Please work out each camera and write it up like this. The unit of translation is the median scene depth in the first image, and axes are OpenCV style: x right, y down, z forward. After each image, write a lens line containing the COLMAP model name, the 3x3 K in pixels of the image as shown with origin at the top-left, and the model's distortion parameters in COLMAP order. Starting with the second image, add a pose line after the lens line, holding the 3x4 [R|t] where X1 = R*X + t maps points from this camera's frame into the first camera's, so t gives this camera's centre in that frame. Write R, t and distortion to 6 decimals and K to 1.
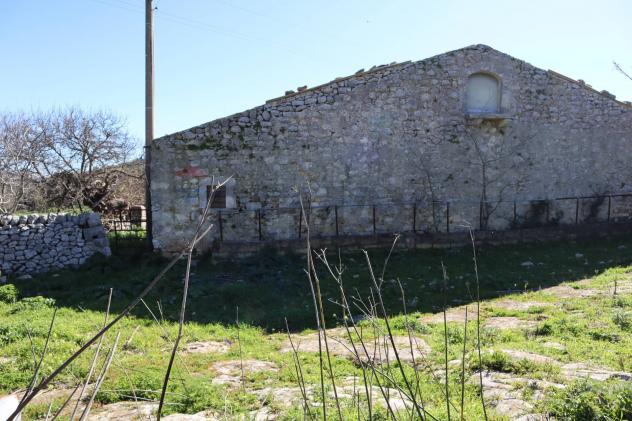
lens RADIAL K [[438.5, 0, 314.7], [0, 438.5, 214.8], [0, 0, 1]] dist [-0.129697, 0.085273]
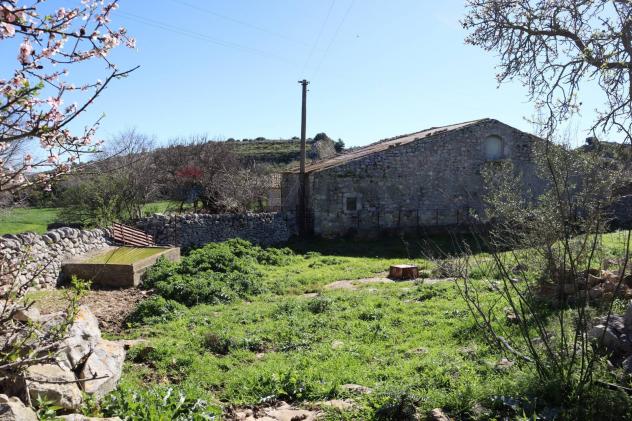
lens RADIAL K [[438.5, 0, 314.7], [0, 438.5, 214.8], [0, 0, 1]] dist [-0.129697, 0.085273]
pose [[0.997654, 0.007837, 0.068015, -0.474610], [-0.008320, 0.999942, 0.006811, -0.007316], [-0.067958, -0.007361, 0.997661, -0.740618]]
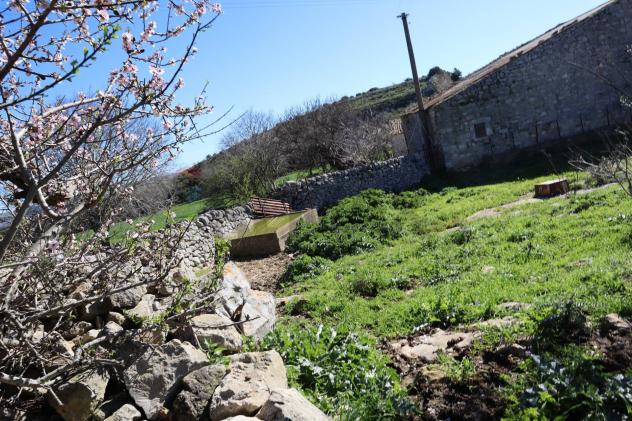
lens RADIAL K [[438.5, 0, 314.7], [0, 438.5, 214.8], [0, 0, 1]] dist [-0.129697, 0.085273]
pose [[0.953244, -0.181860, -0.241357, -0.469467], [0.206420, 0.975147, 0.080494, 0.010714], [0.220720, -0.126552, 0.967092, -0.732677]]
